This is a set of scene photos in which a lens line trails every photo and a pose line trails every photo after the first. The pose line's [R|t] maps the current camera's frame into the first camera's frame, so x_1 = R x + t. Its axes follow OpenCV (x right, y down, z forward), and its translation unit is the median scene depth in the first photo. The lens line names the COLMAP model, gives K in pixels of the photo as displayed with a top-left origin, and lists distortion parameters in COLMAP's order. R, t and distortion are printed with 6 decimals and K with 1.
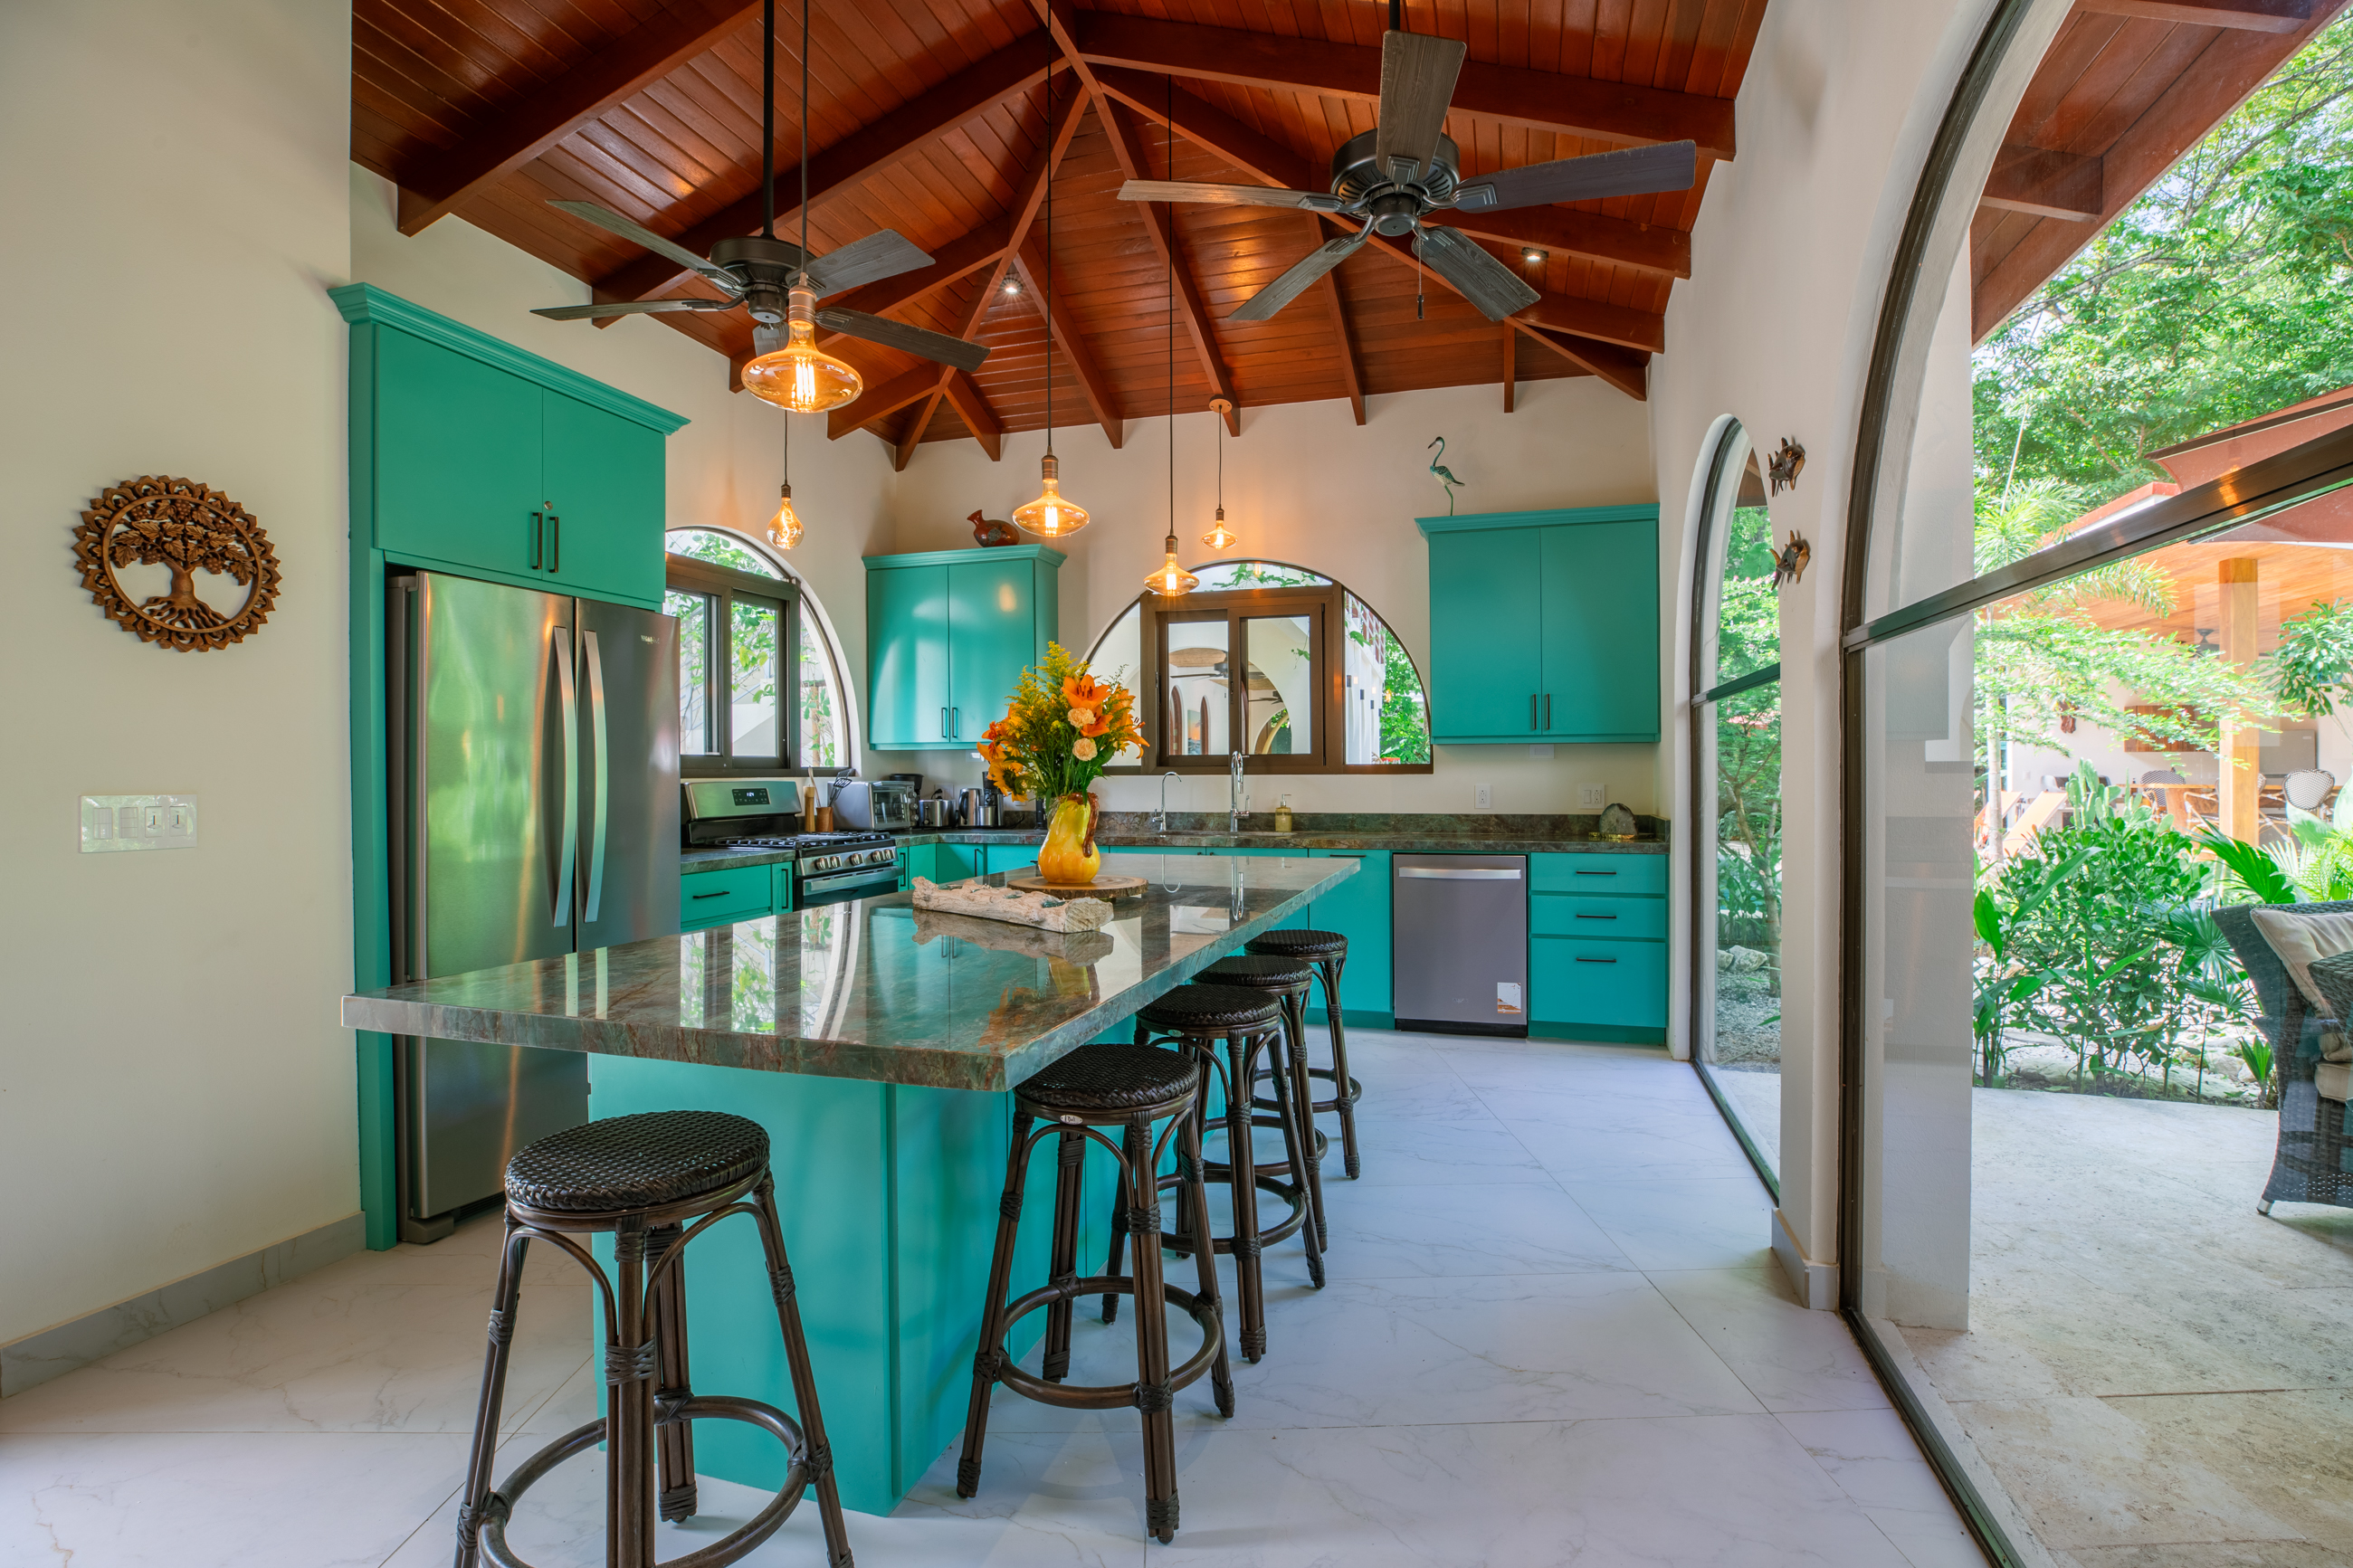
lens RADIAL K [[1078.4, 0, 1192.9], [0, 1078.4, 786.9], [0, 0, 1]] dist [-0.044013, 0.012869]
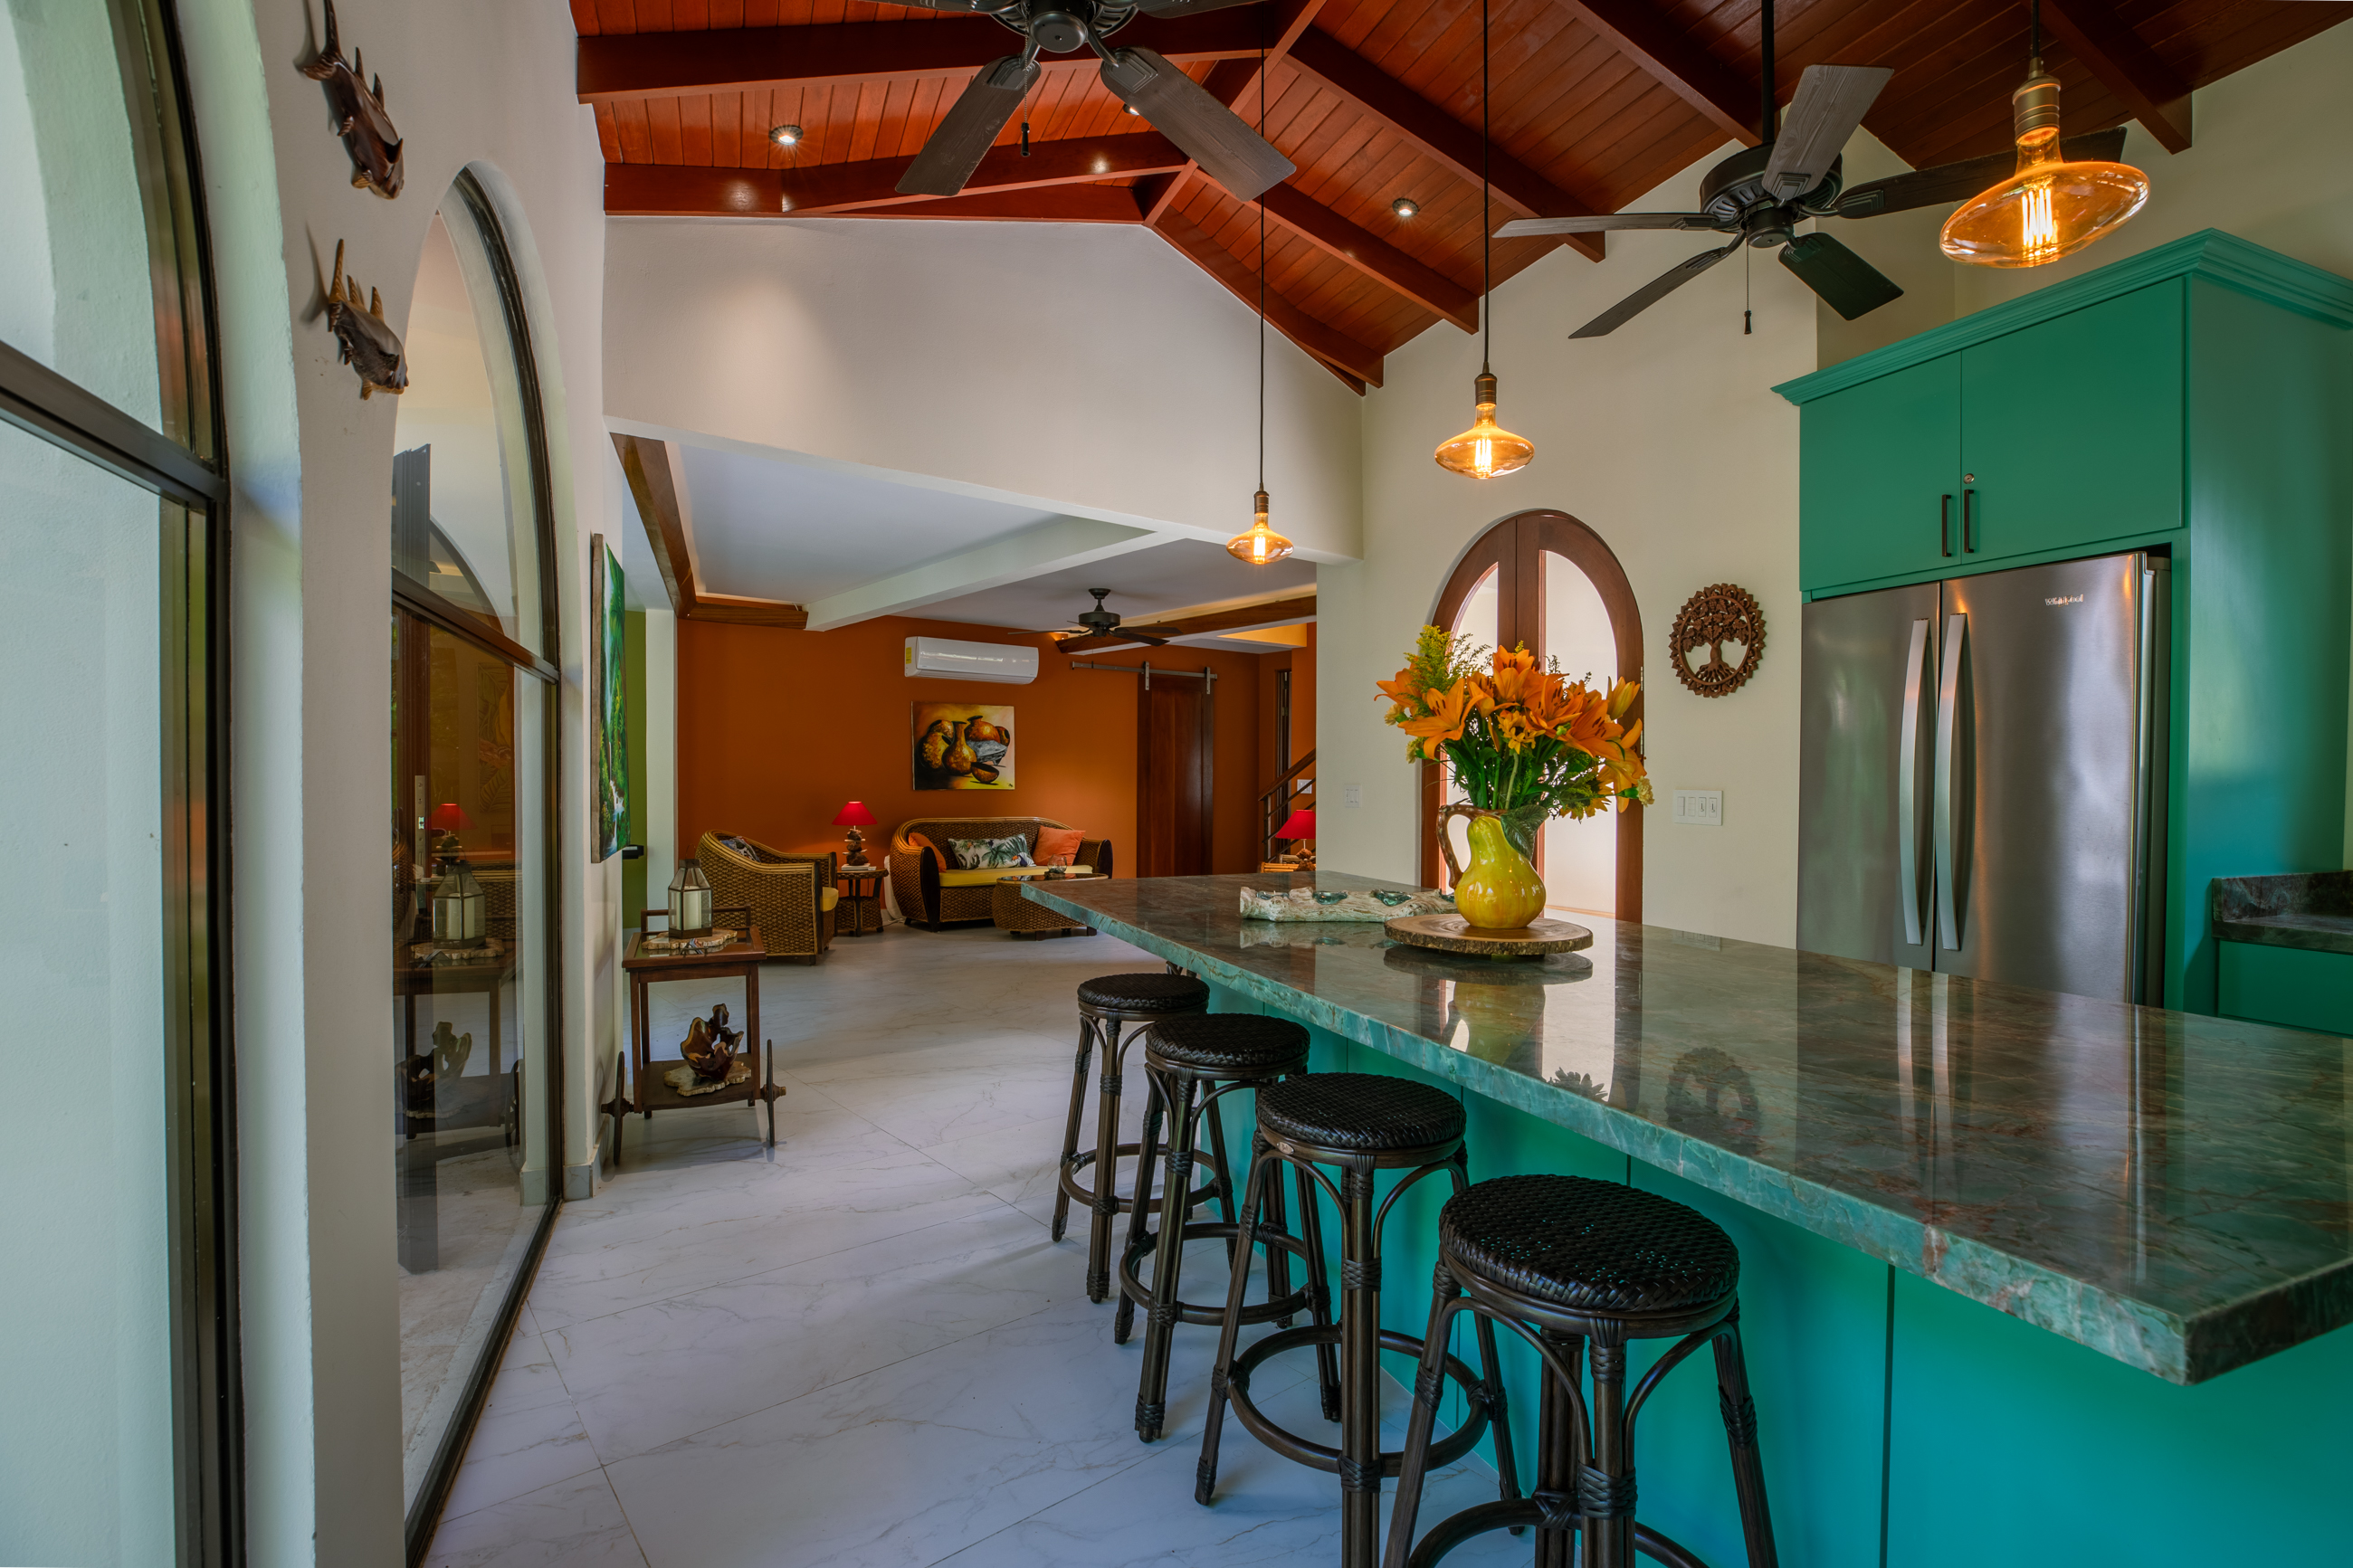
lens RADIAL K [[1078.4, 0, 1212.0], [0, 1078.4, 791.0], [0, 0, 1]] dist [-0.044013, 0.012869]
pose [[-0.763535, 0.013146, -0.645632, 0.325736], [-0.007956, 0.999525, 0.029761, -0.017344], [0.645717, 0.027861, -0.763068, 0.911605]]
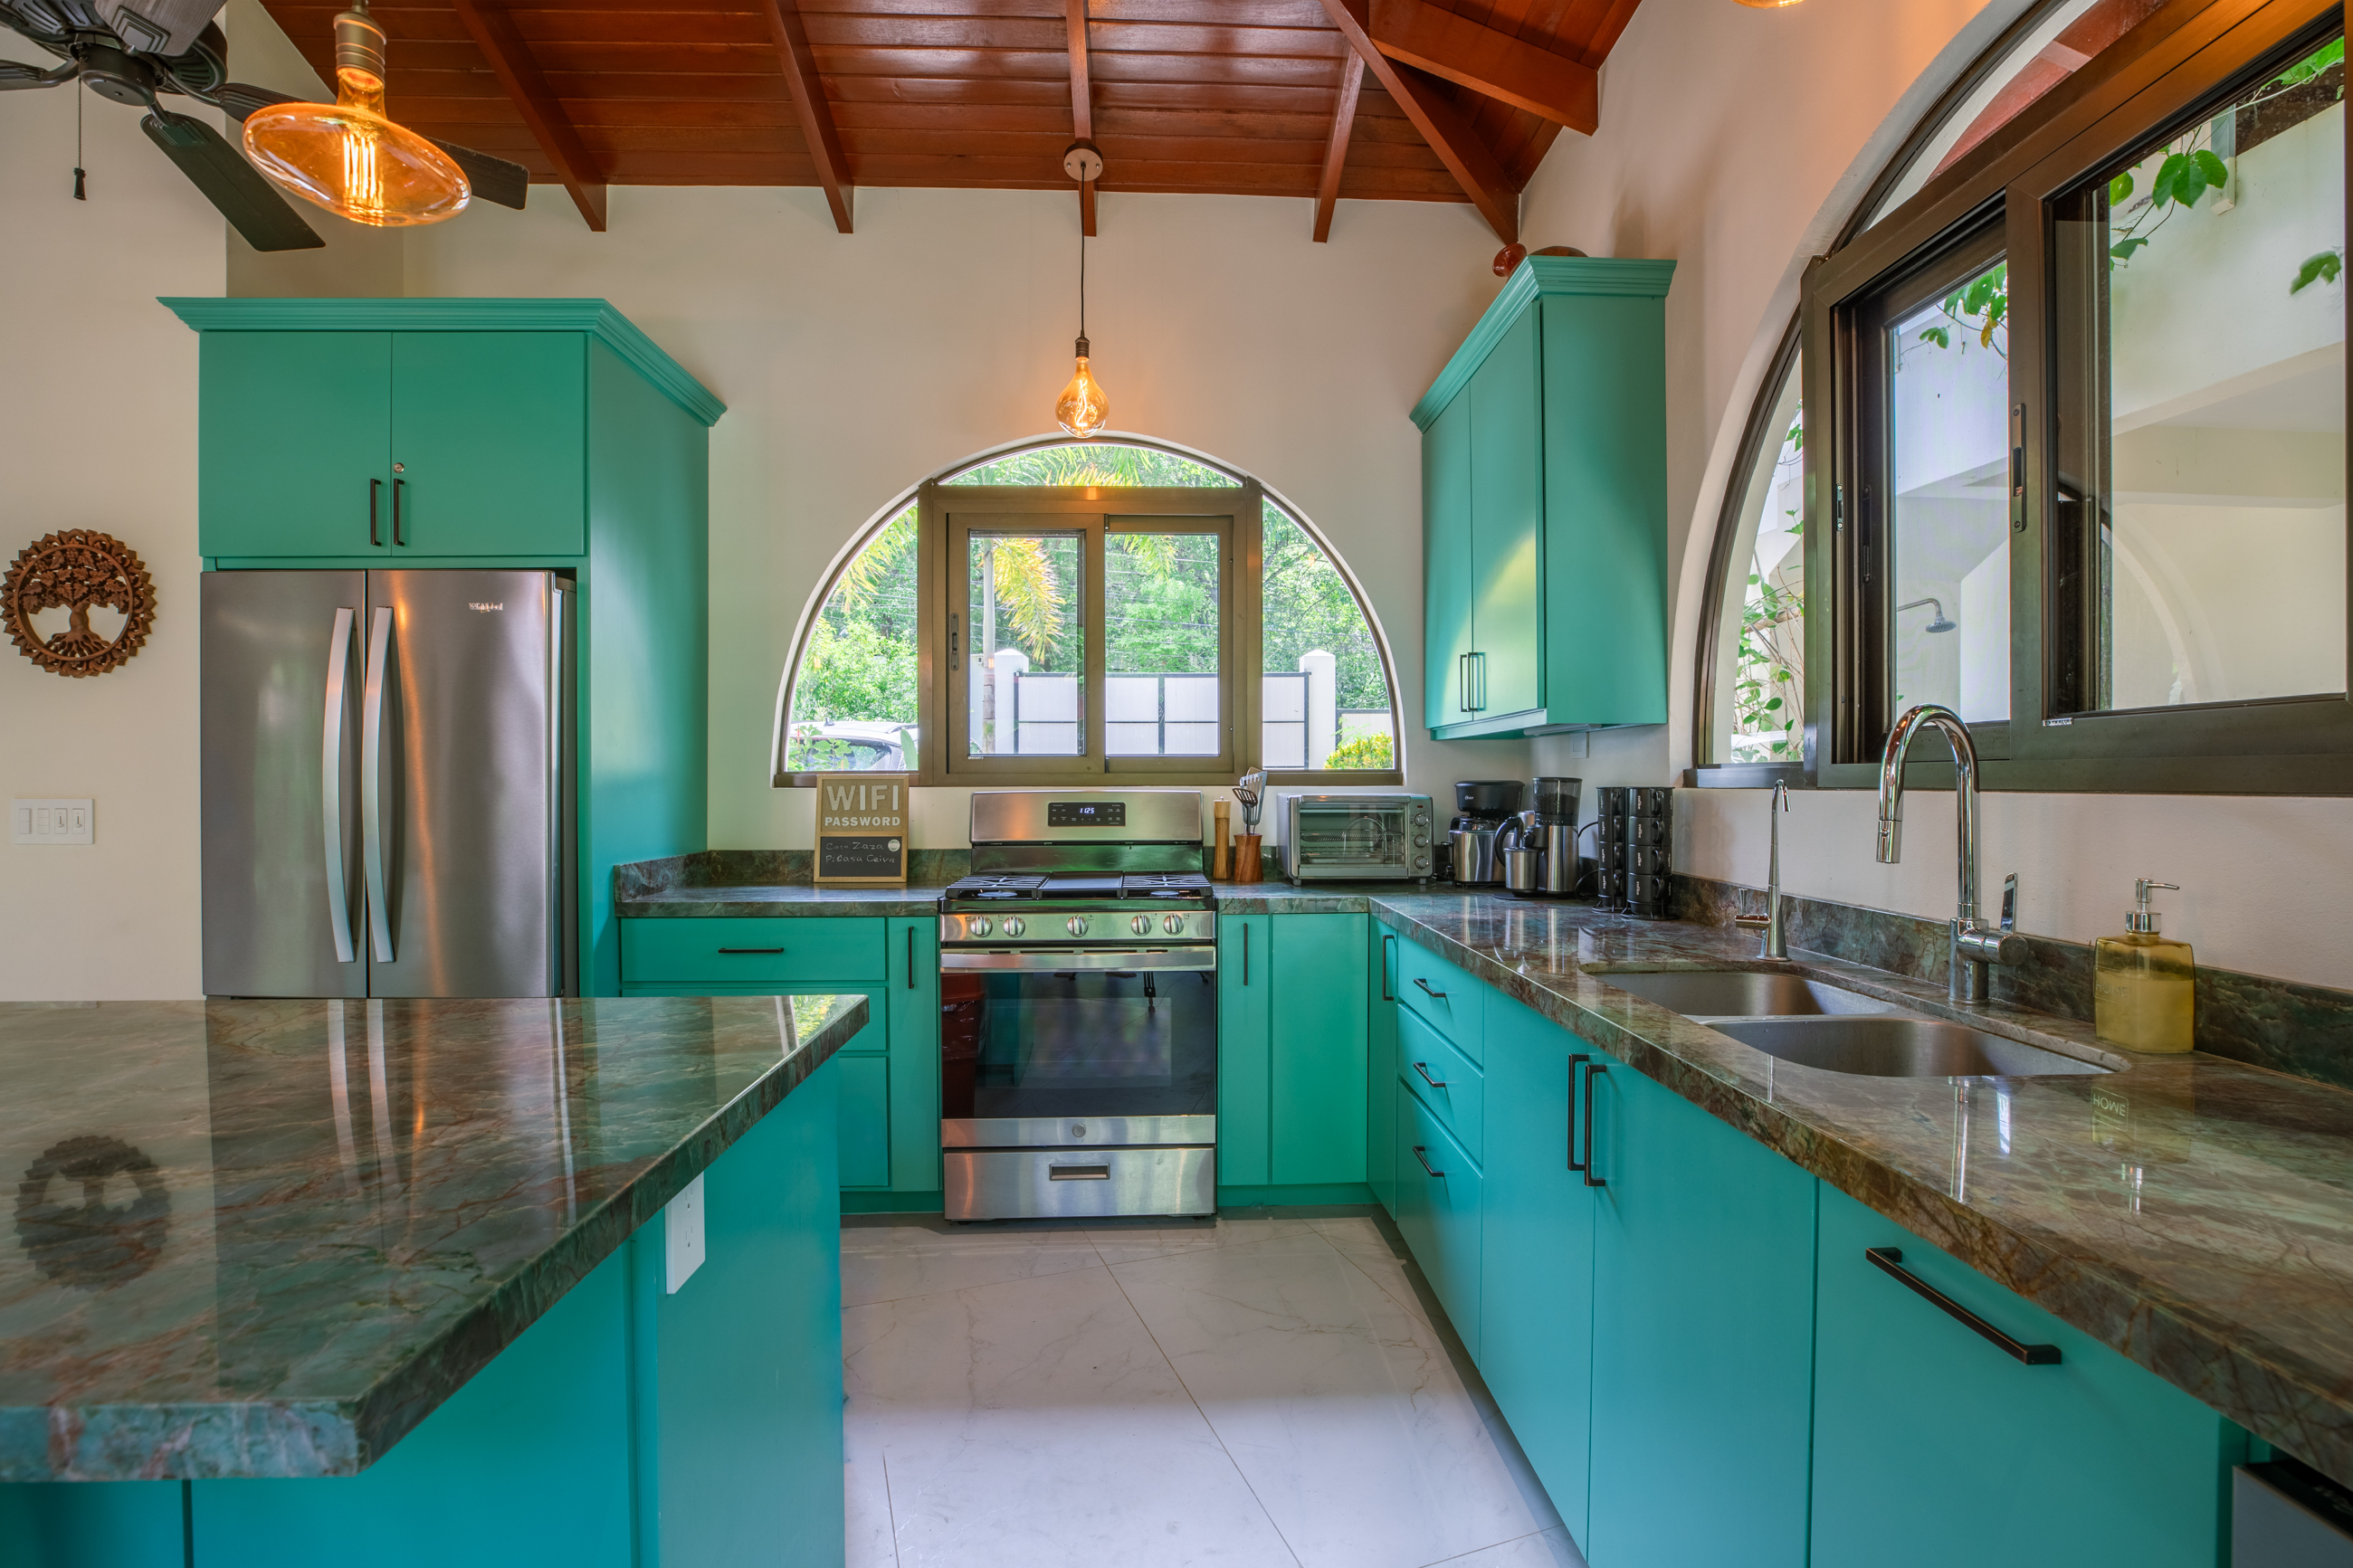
lens RADIAL K [[1078.4, 0, 1171.1], [0, 1078.4, 781.2], [0, 0, 1]] dist [-0.044013, 0.012869]
pose [[0.331870, 0.008251, -0.943289, 0.289789], [-0.011647, 0.999921, 0.004648, -0.017245], [0.943253, 0.009444, 0.331940, 0.935485]]
